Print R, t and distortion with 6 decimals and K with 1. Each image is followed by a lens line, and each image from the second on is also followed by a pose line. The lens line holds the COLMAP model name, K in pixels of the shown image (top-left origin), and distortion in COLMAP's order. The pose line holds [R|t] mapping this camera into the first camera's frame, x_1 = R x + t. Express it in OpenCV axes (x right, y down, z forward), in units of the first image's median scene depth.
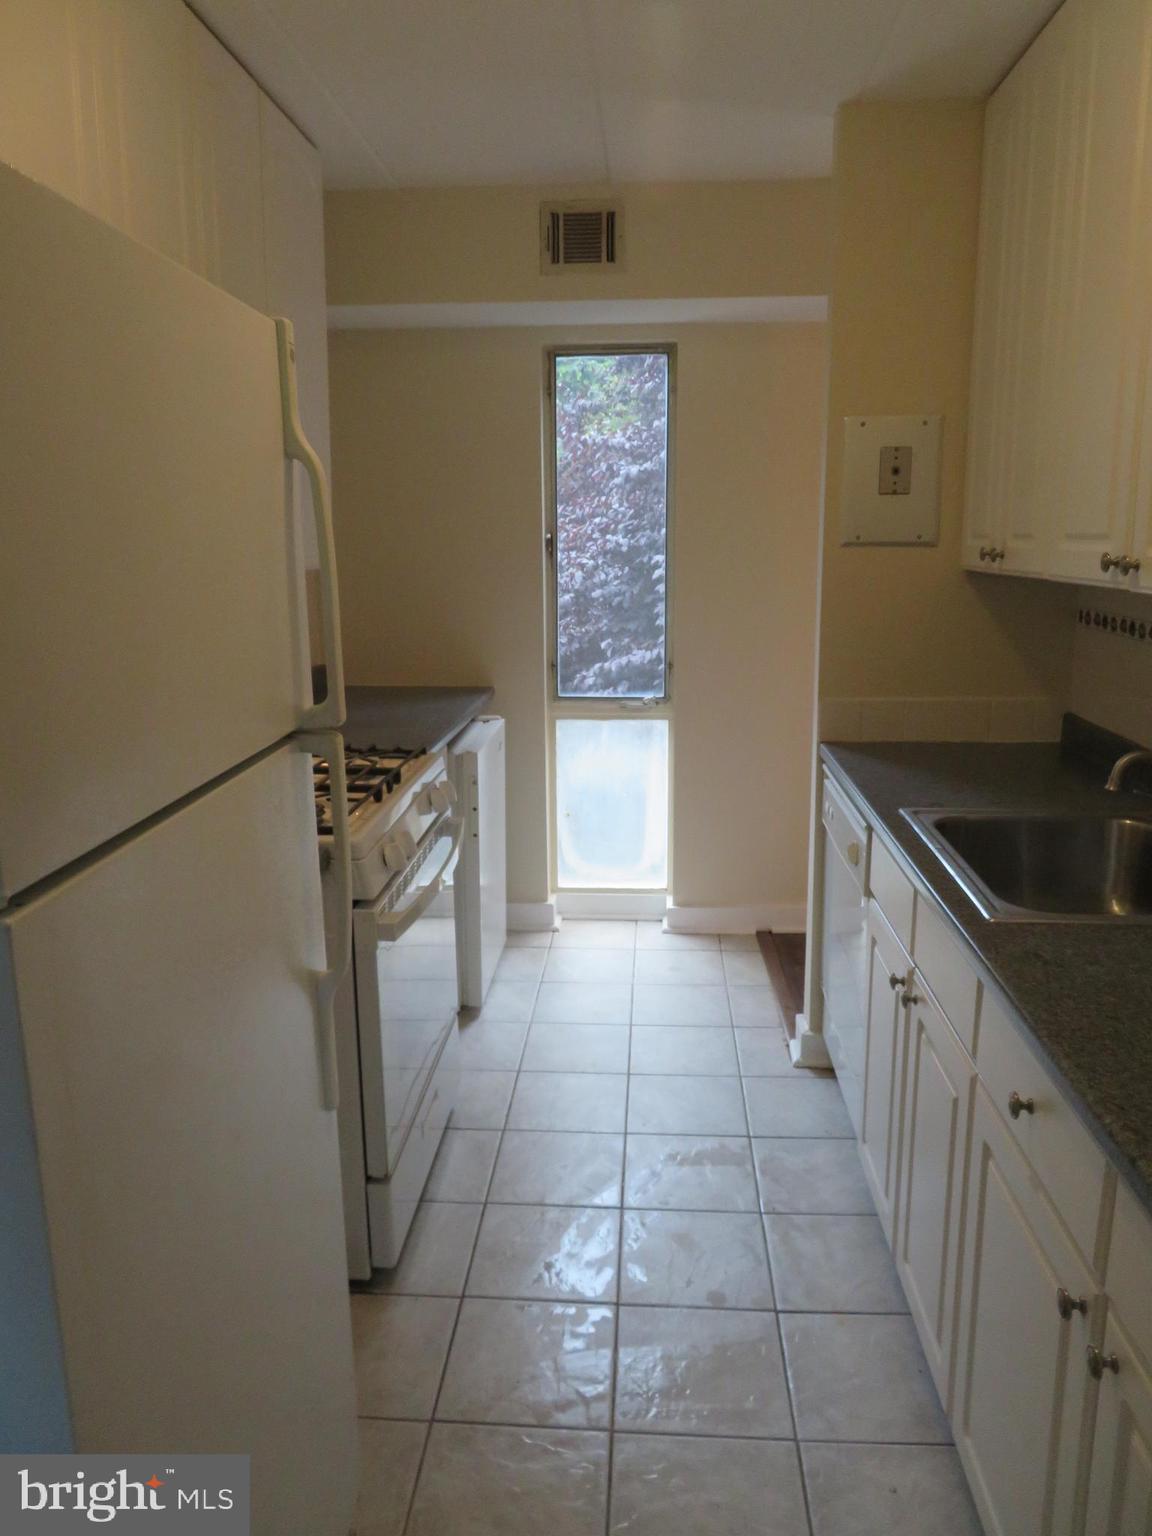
lens RADIAL K [[1087.0, 0, 576.0], [0, 1087.0, 768.0], [0, 0, 1]] dist [-0.020243, 0.009974]
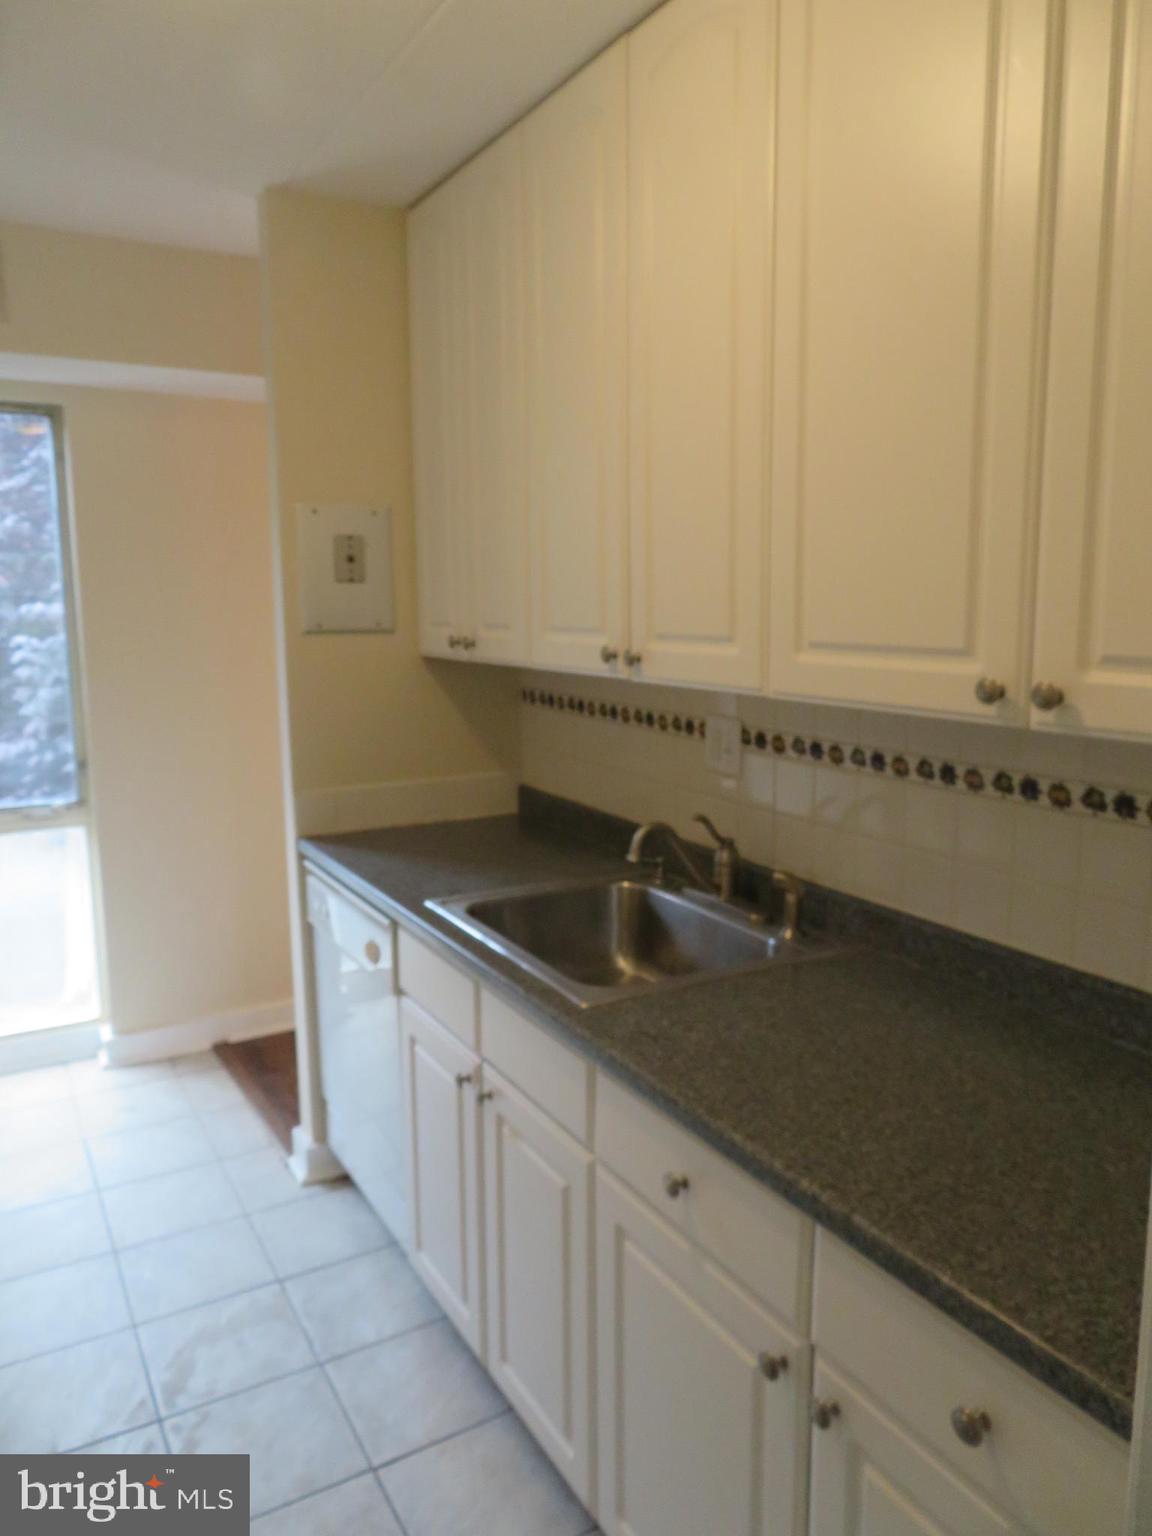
lens RADIAL K [[1087.0, 0, 576.0], [0, 1087.0, 768.0], [0, 0, 1]] dist [-0.020243, 0.009974]
pose [[0.826593, -0.078666, 0.557275, -0.104238], [0.112953, 0.993224, -0.027335, -0.032649], [-0.551349, 0.085541, 0.829878, 0.074480]]
